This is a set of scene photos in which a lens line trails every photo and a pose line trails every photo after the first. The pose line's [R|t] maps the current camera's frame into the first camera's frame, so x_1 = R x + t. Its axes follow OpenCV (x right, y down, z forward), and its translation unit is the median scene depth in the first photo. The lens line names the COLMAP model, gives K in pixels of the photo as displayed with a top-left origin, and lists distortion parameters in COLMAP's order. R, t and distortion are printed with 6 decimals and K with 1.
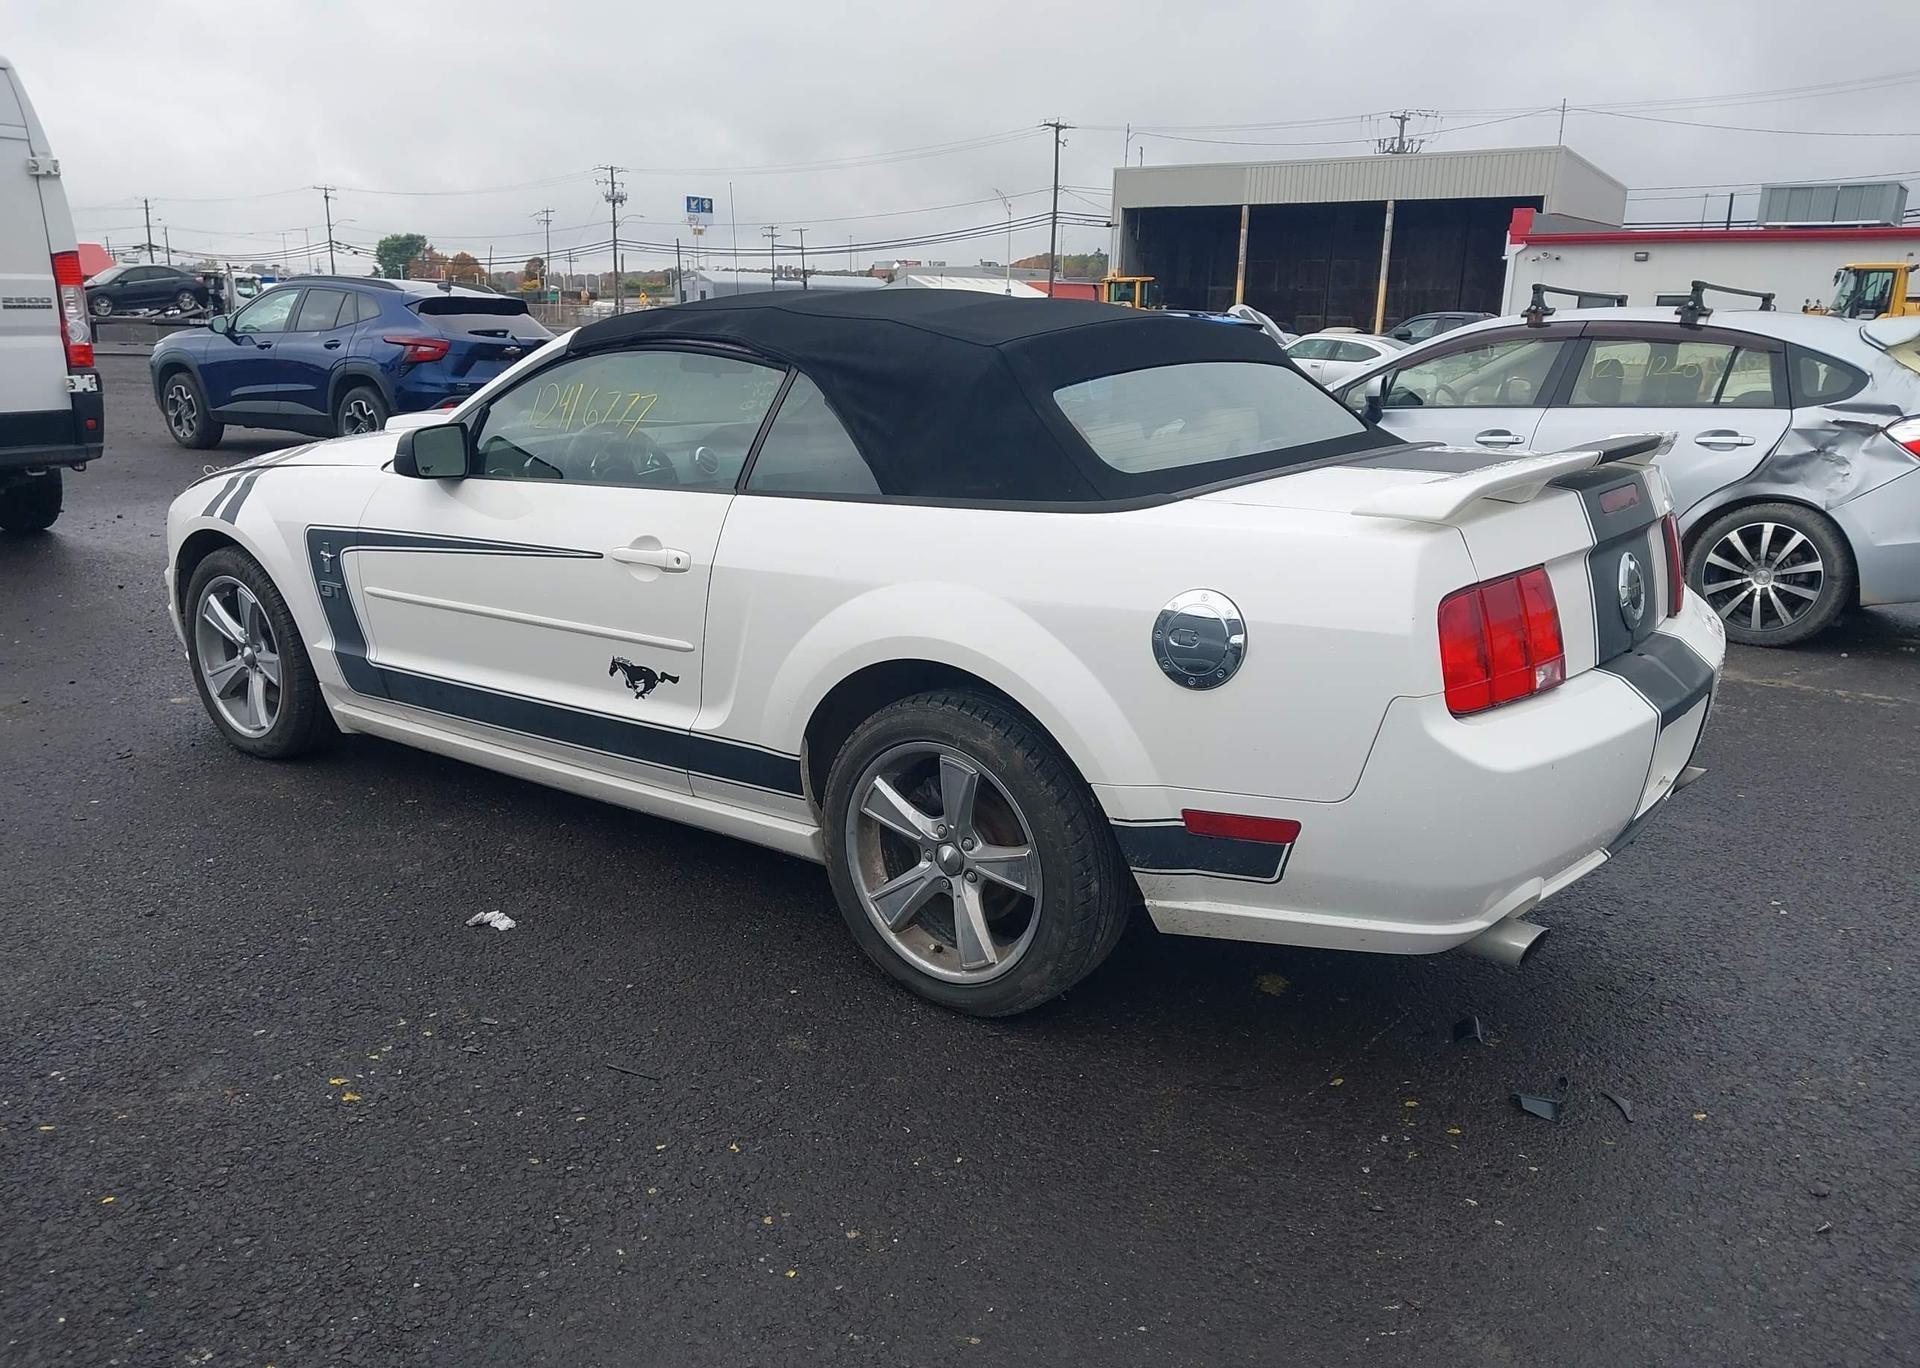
lens RADIAL K [[1508.2, 0, 922.7], [0, 1508.2, 716.6], [0, 0, 1]] dist [0.040249, -0.041548]
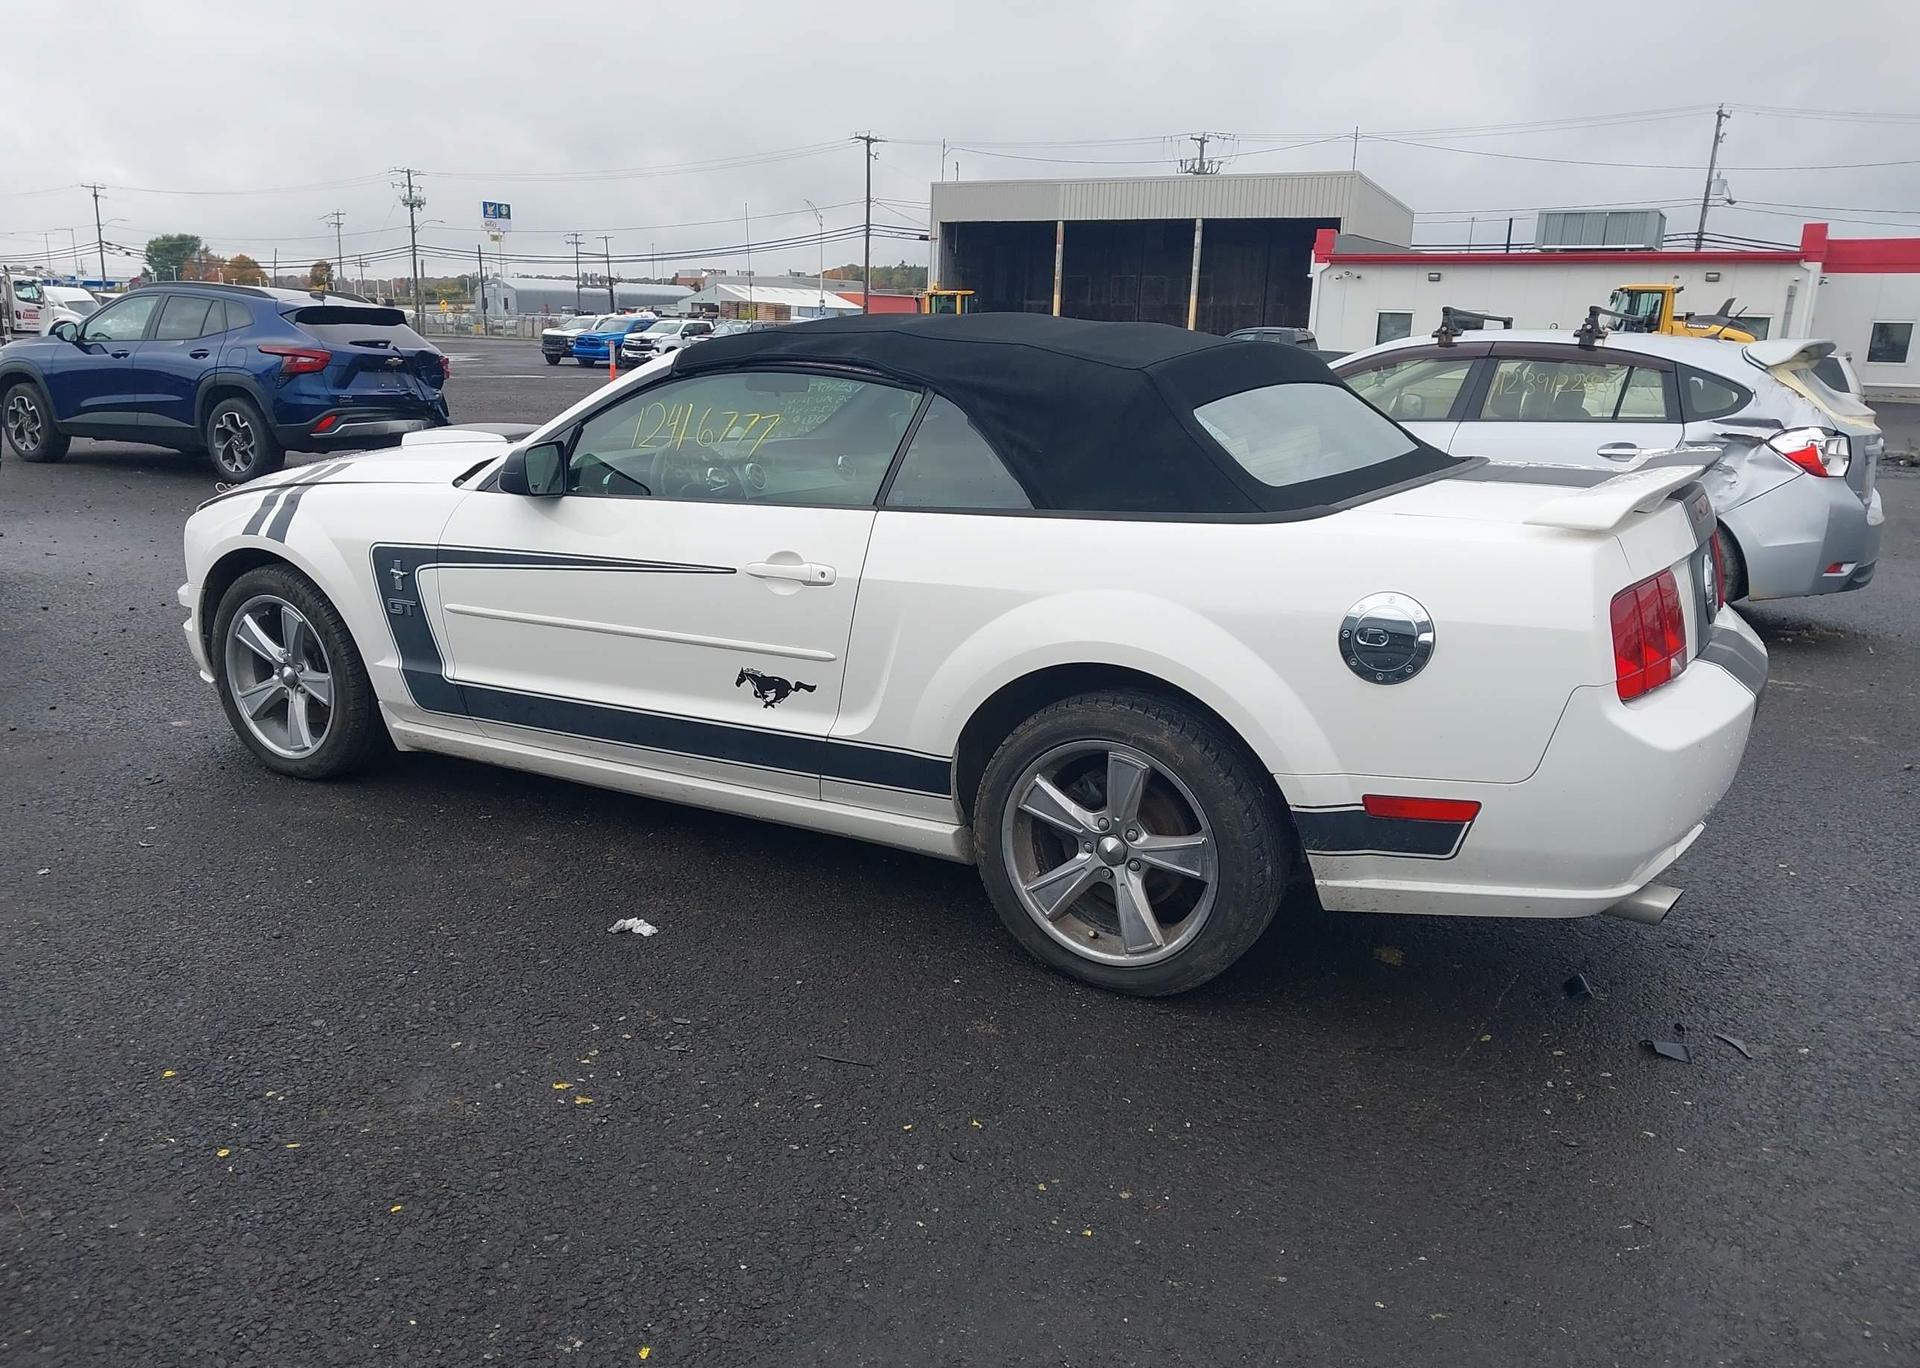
lens RADIAL K [[1508.2, 0, 926.0], [0, 1508.2, 714.7], [0, 0, 1]] dist [0.040249, -0.041548]
pose [[0.992065, -0.024407, 0.123331, -0.206611], [0.025321, 0.999662, -0.005849, 0.001569], [-0.123147, 0.008925, 0.992348, -0.037292]]
